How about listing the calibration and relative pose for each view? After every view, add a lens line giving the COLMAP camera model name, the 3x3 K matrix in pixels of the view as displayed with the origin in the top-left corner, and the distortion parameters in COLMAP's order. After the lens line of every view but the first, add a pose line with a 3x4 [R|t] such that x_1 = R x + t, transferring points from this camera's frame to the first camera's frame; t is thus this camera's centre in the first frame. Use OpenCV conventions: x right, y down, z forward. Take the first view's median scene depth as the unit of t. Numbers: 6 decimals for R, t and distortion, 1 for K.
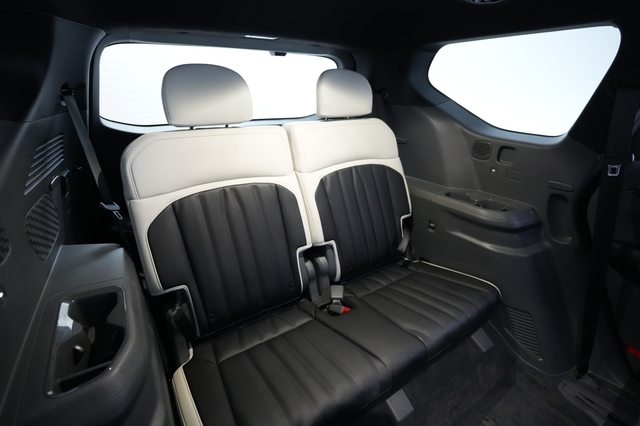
lens RADIAL K [[285.7, 0, 320.2], [0, 285.7, 210.4], [0, 0, 1]] dist [0.000643, 0.000028]
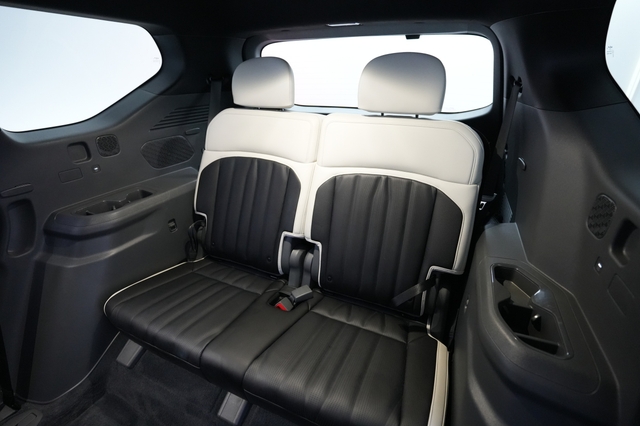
lens RADIAL K [[281.9, 0, 320.0], [0, 281.9, 213.0], [0, 0, 1]] dist [-0.016289, -0.000035]
pose [[0.562800, 0.361549, -0.743329, 0.685434], [-0.326517, 0.923375, 0.201904, -0.168081], [0.759369, 0.129078, 0.637728, 0.397894]]
